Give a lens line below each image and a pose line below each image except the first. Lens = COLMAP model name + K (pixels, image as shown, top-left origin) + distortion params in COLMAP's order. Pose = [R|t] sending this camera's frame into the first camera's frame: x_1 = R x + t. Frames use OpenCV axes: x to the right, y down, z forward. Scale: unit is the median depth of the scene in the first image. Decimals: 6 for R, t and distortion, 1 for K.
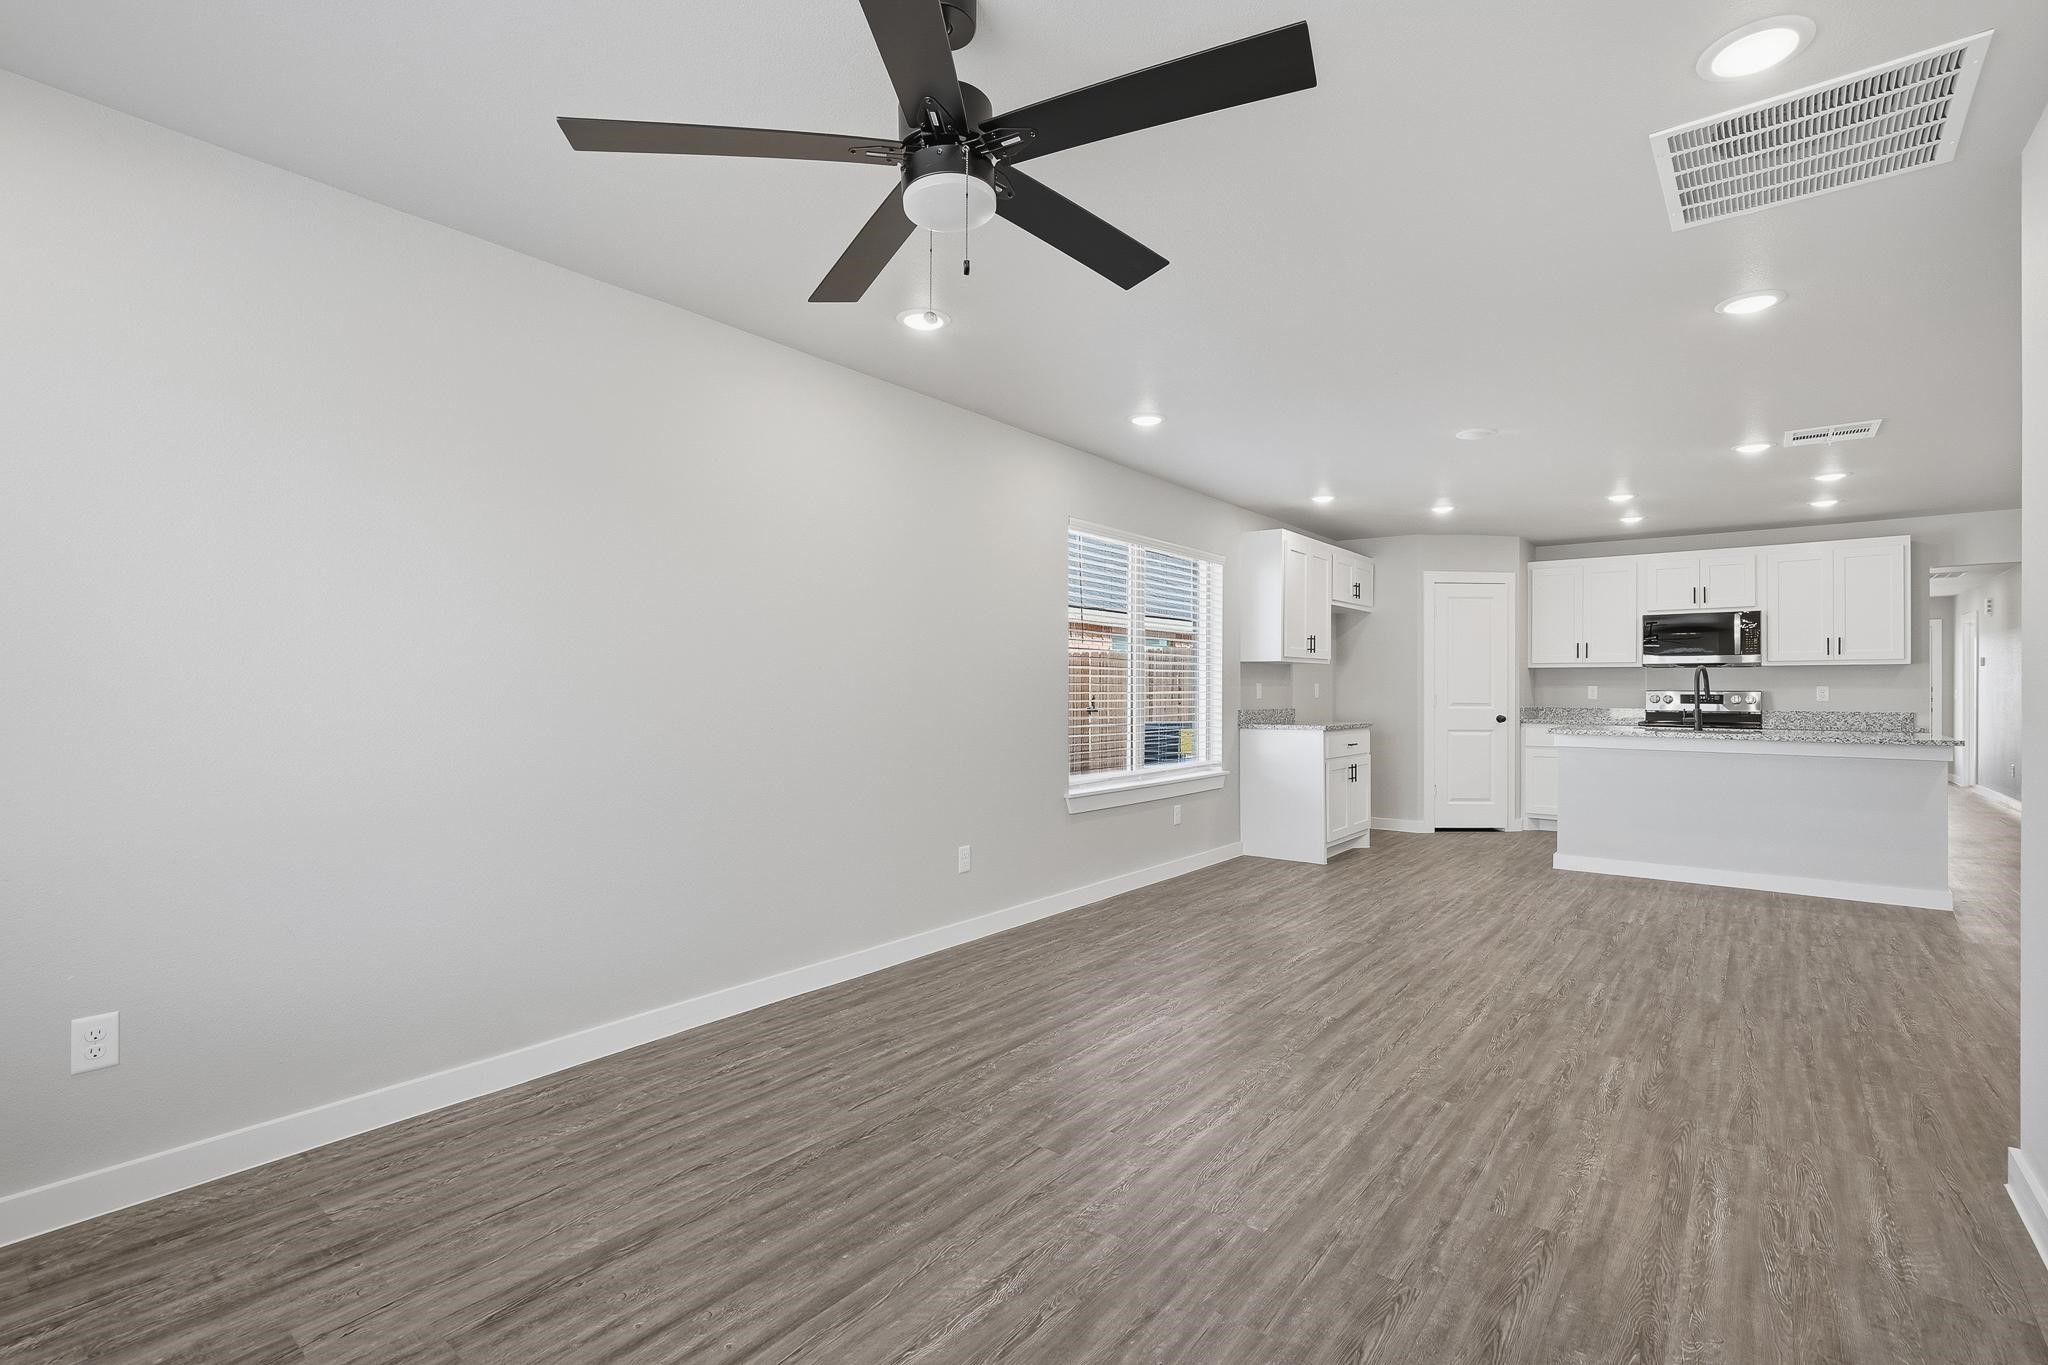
lens RADIAL K [[942.4, 0, 1025.3], [0, 942.4, 682.9], [0, 0, 1]] dist [-0.003478, -0.000155]
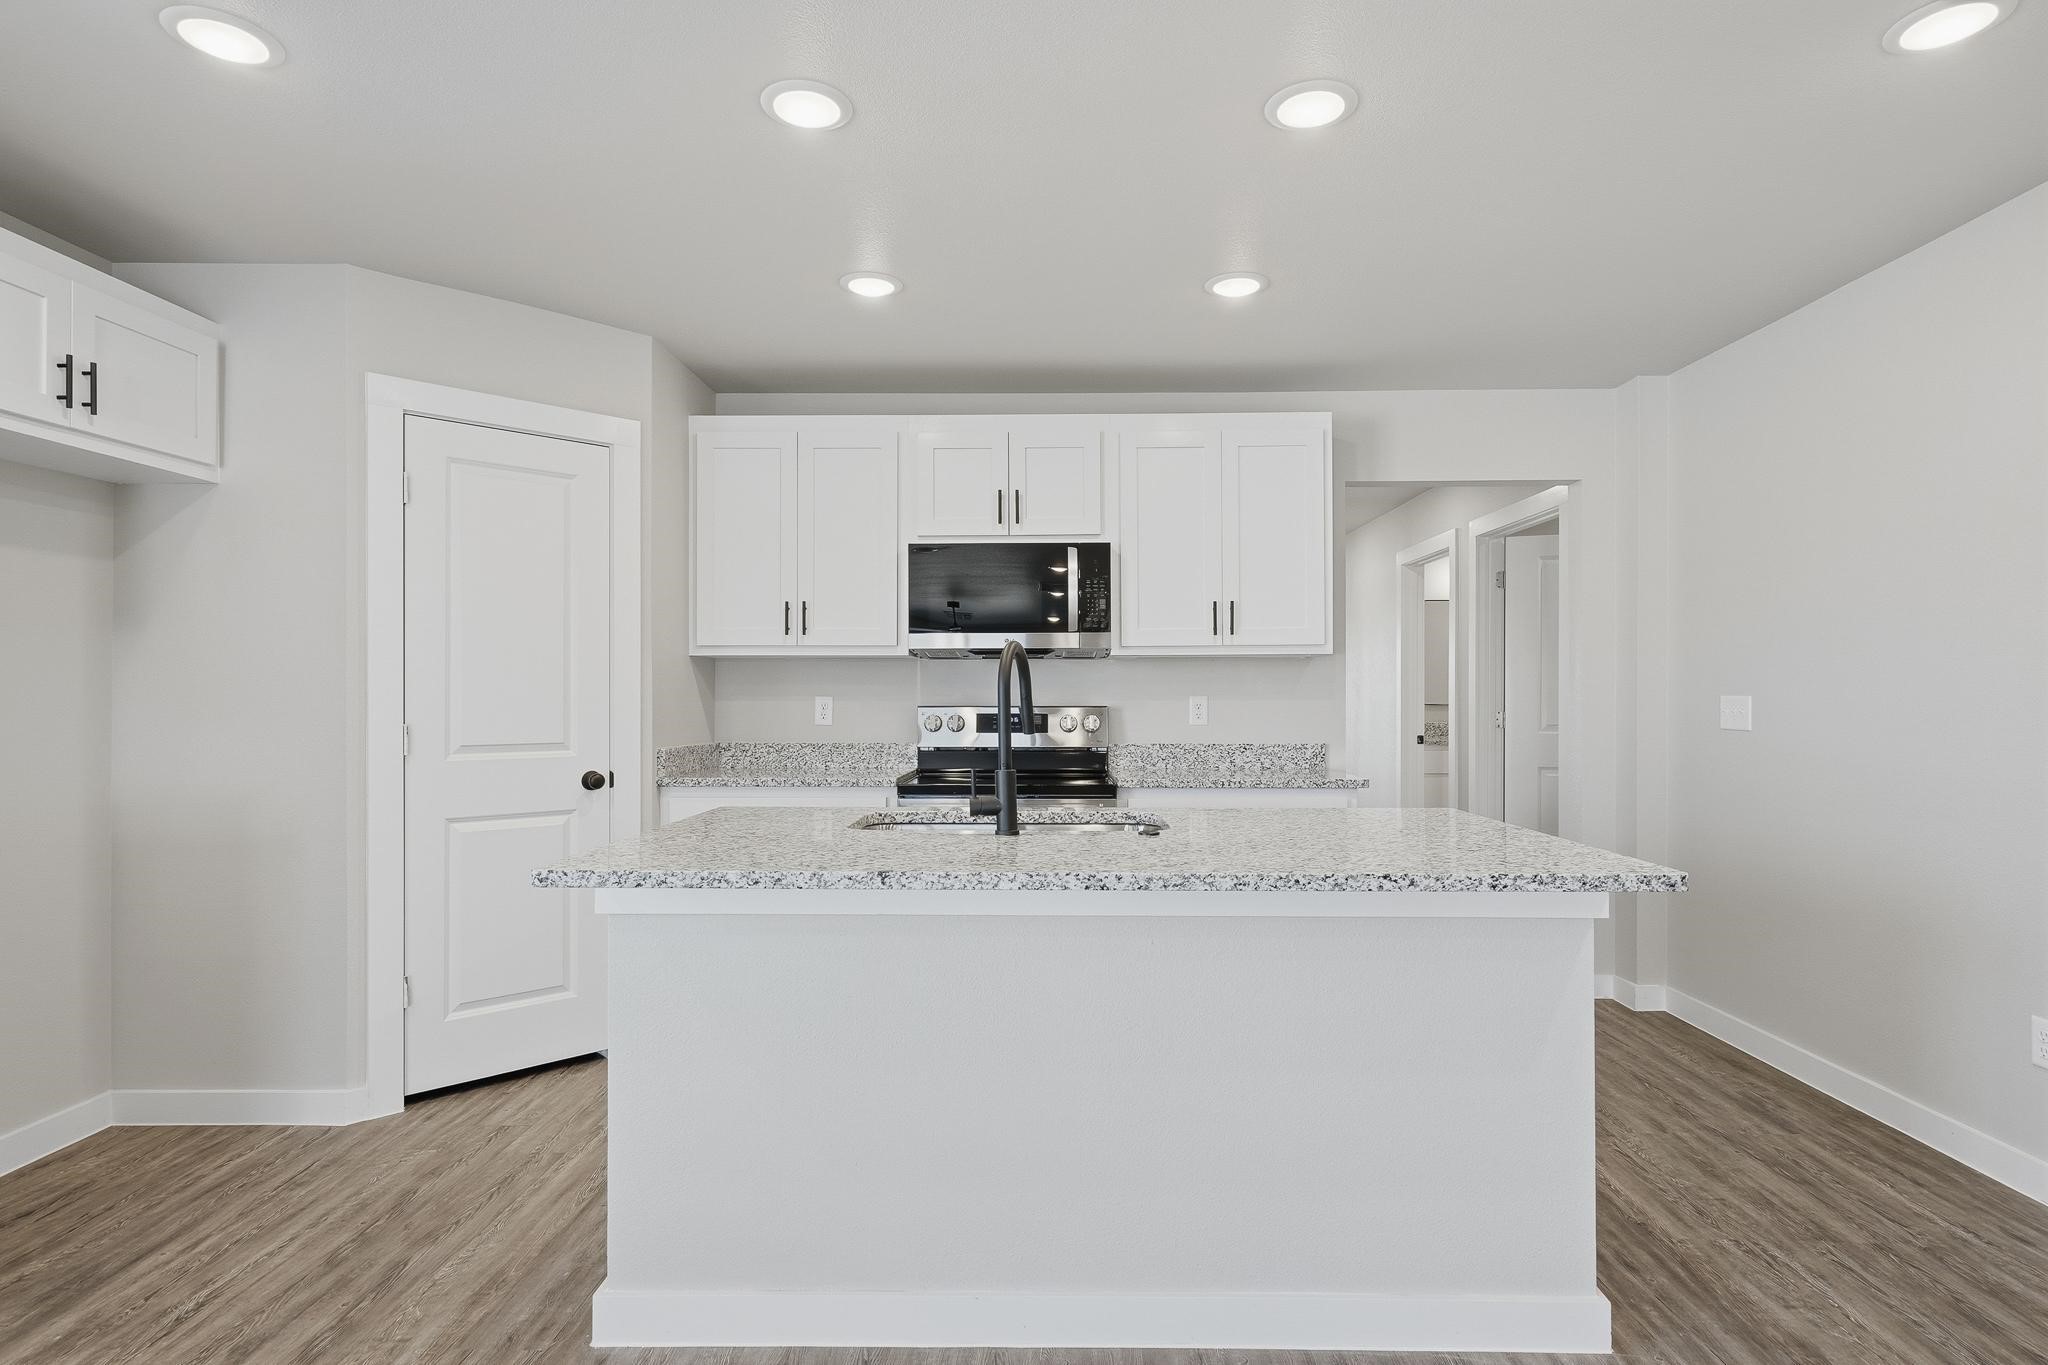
lens RADIAL K [[1061.0, 0, 1026.1], [0, 1061.0, 687.9], [0, 0, 1]] dist [0.000196, 0.000008]
pose [[0.805994, 0.000418, 0.591924, 0.394554], [0.002090, 0.999992, -0.003552, 0.000622], [-0.591921, 0.004100, 0.805986, 0.545982]]
